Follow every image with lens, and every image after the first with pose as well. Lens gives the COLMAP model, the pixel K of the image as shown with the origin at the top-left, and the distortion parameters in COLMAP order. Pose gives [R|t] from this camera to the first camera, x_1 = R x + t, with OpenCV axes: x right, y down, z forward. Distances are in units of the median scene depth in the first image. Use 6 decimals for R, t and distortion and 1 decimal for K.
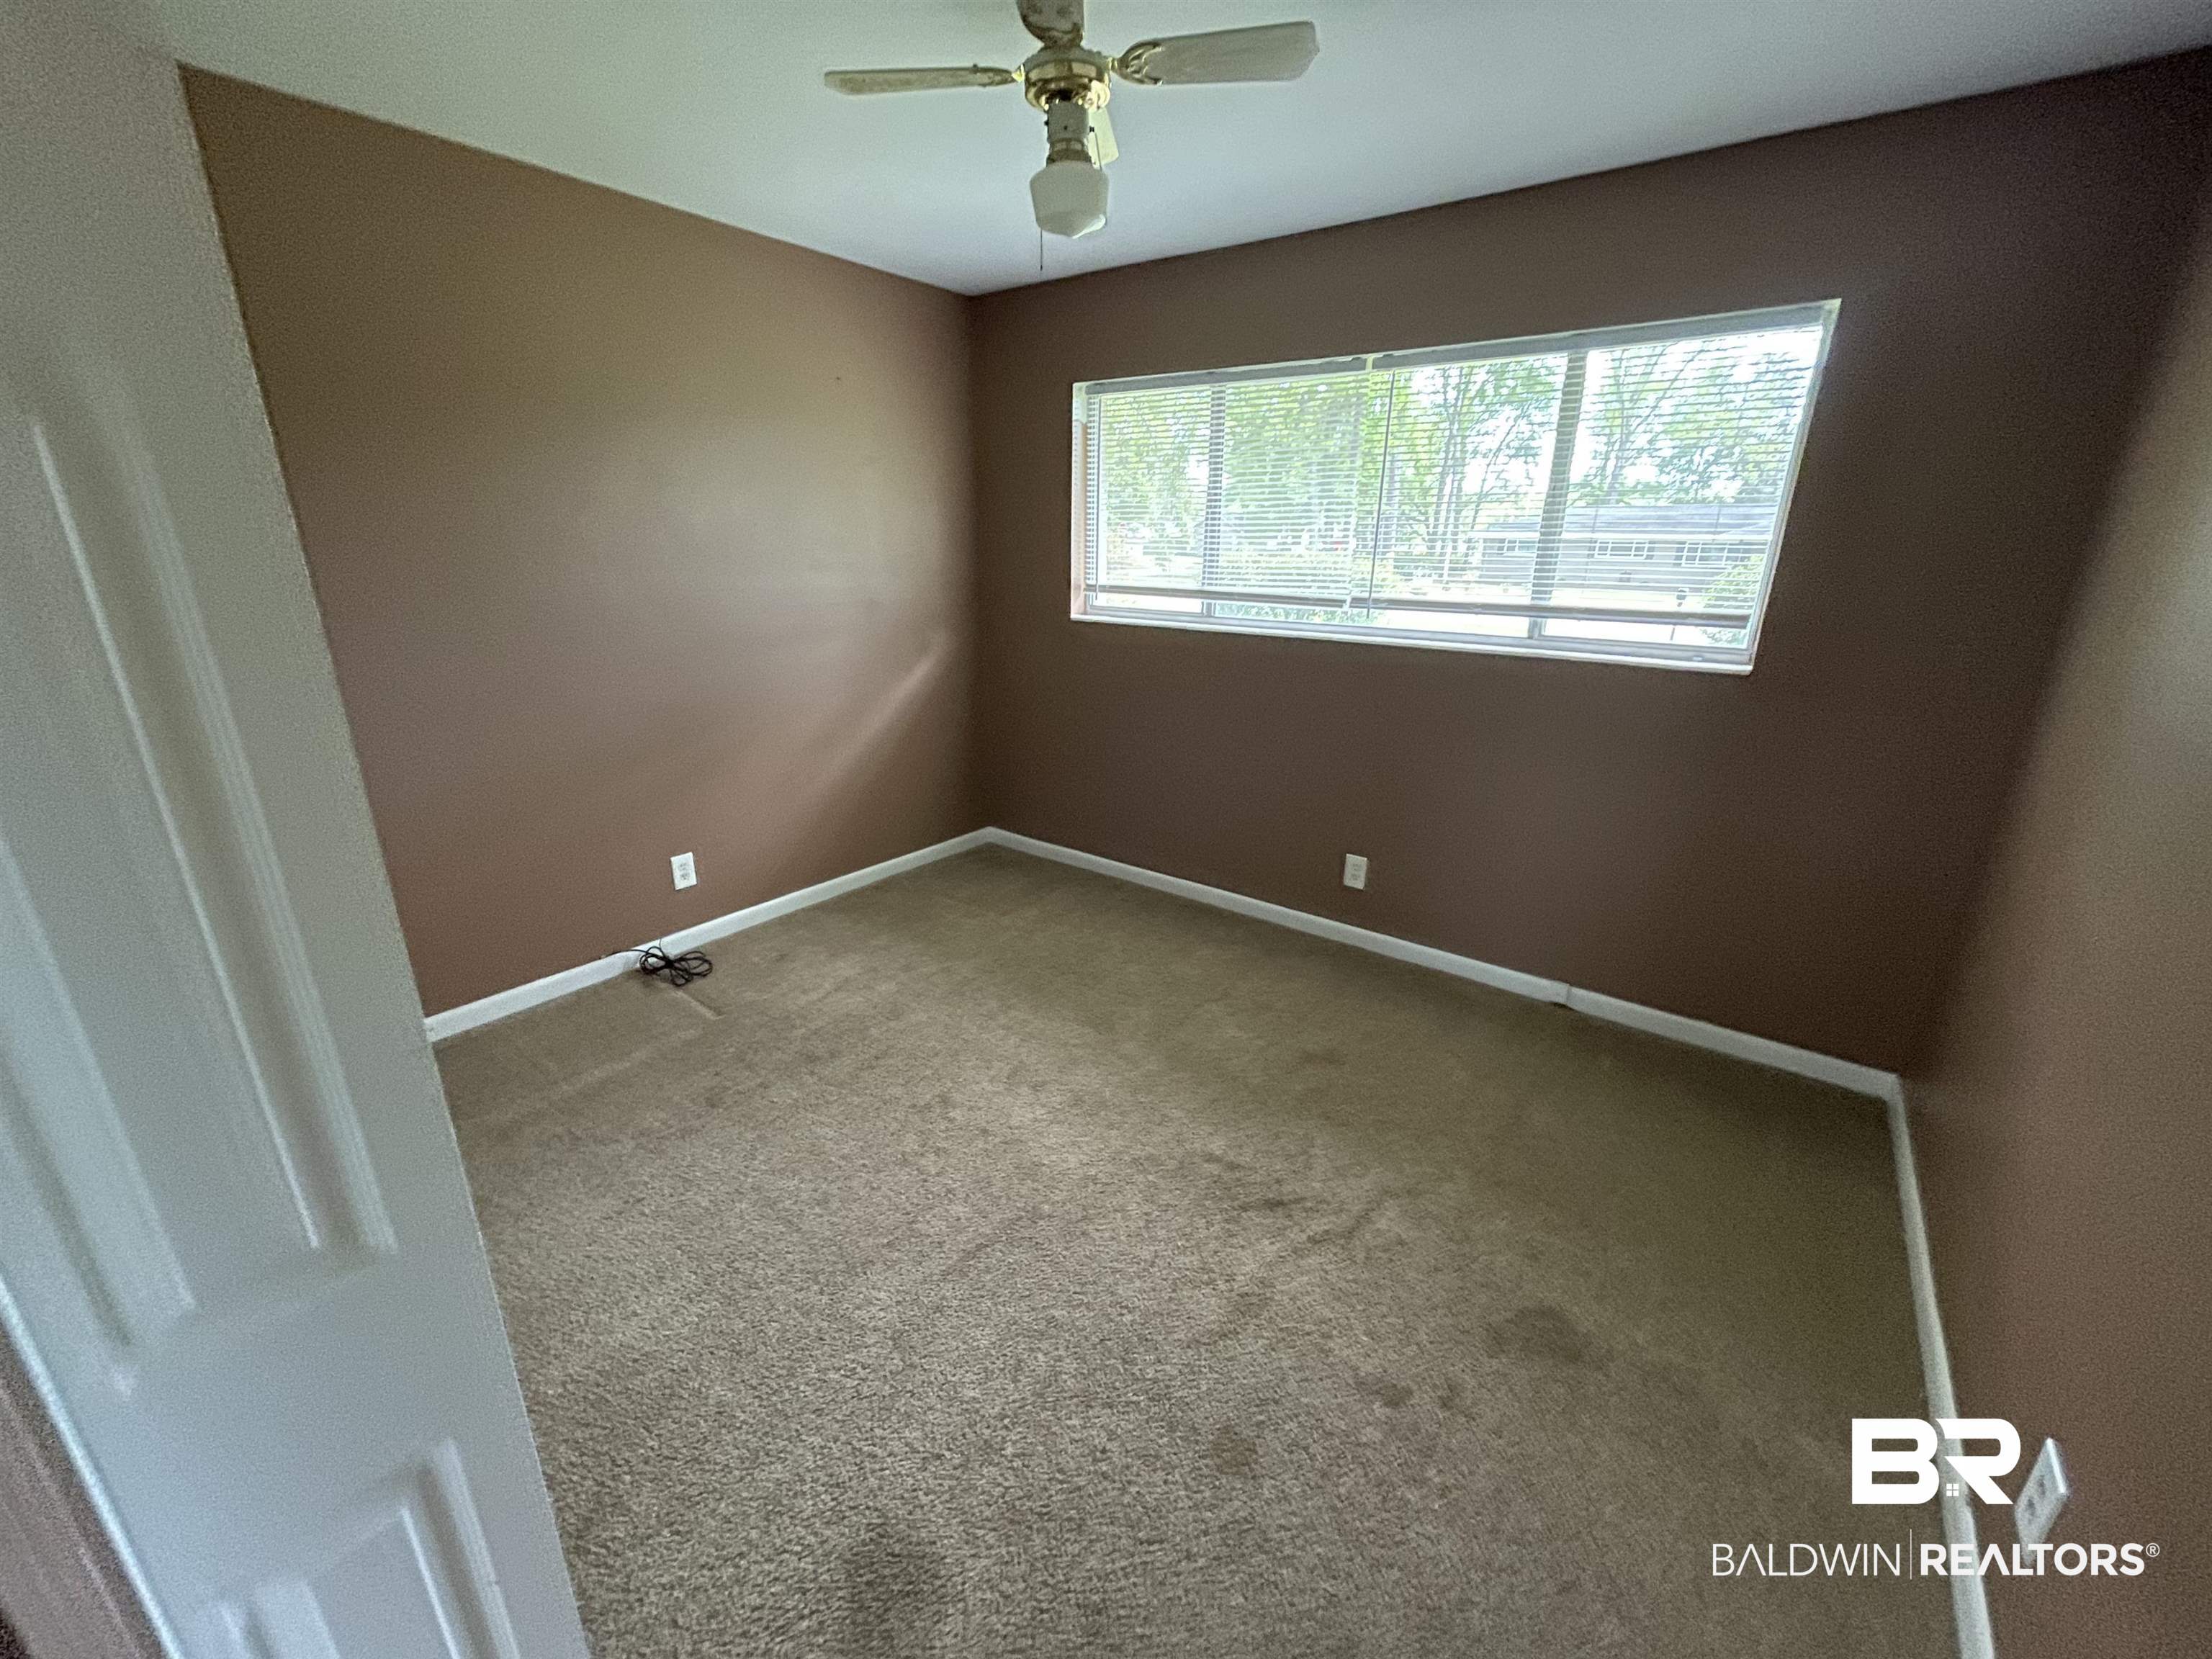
lens RADIAL K [[893.0, 0, 1095.5], [0, 893.0, 833.0], [0, 0, 1]] dist [-0.000430, 0.000924]
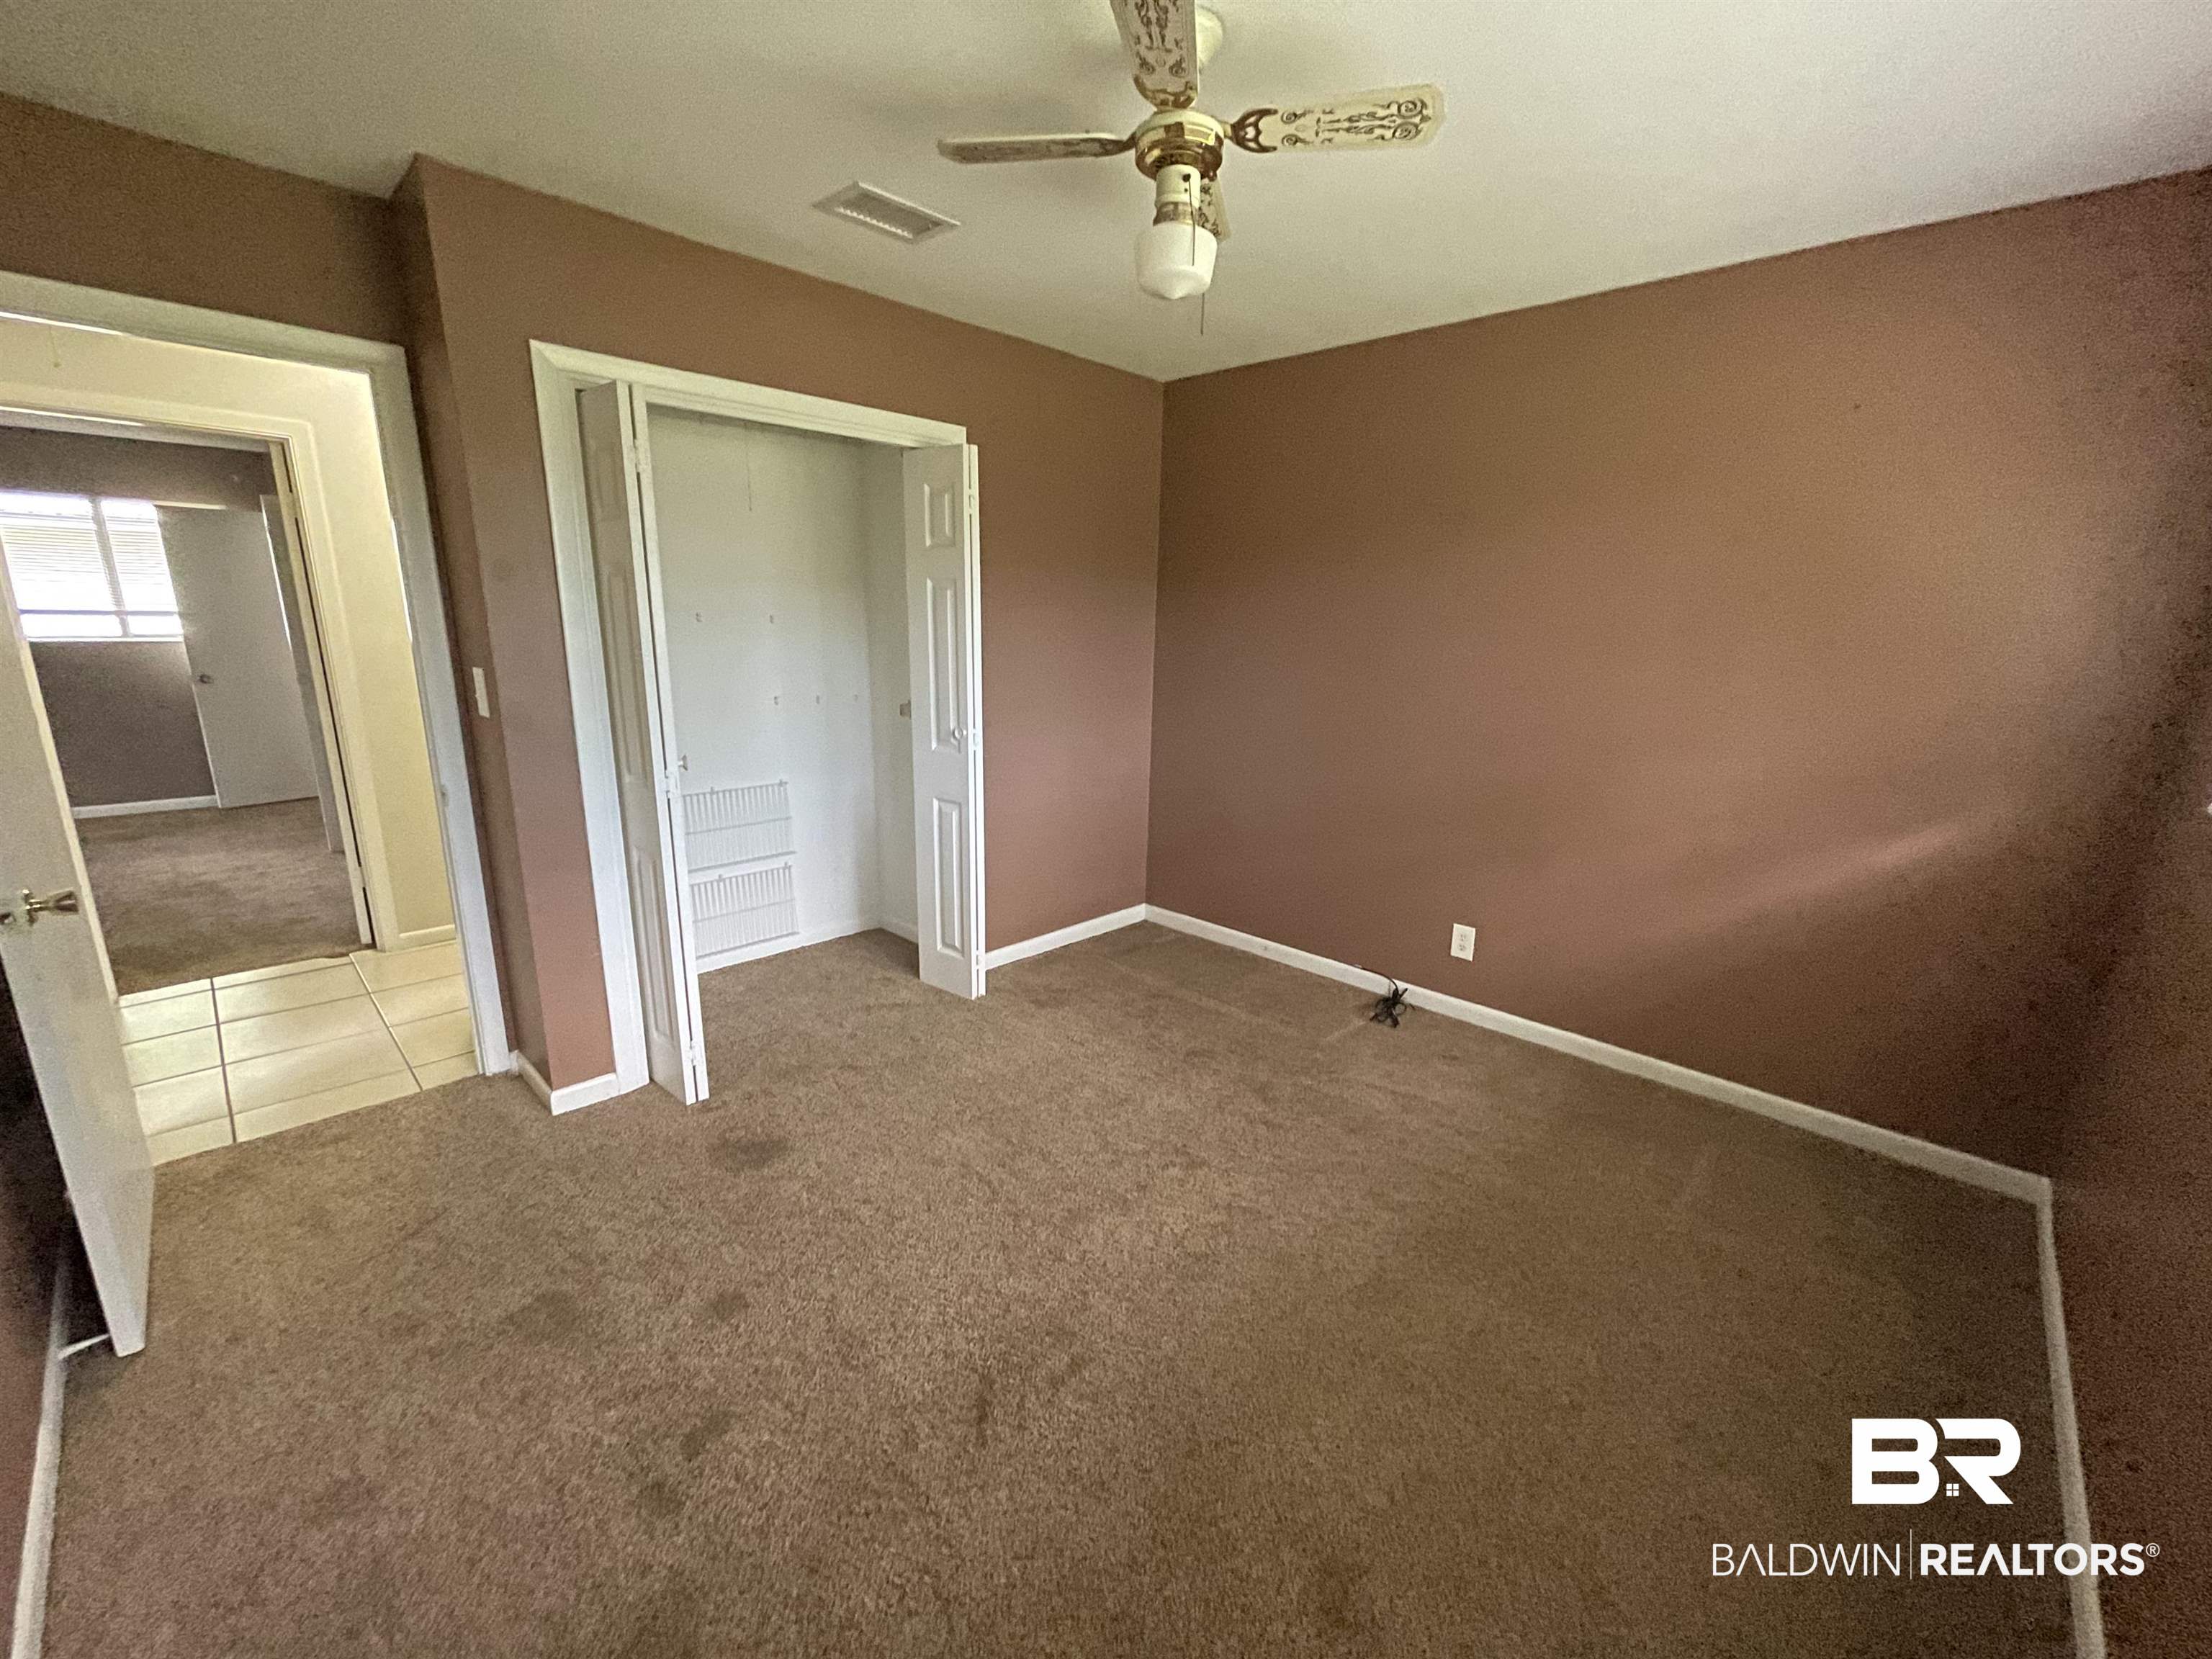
lens RADIAL K [[893.0, 0, 1121.4], [0, 893.0, 835.5], [0, 0, 1]] dist [-0.000430, 0.000924]
pose [[-0.105534, 0.216492, -0.970564, 0.594586], [-0.328142, 0.913762, 0.239502, -0.201599], [0.938715, 0.343759, -0.025393, 0.669898]]
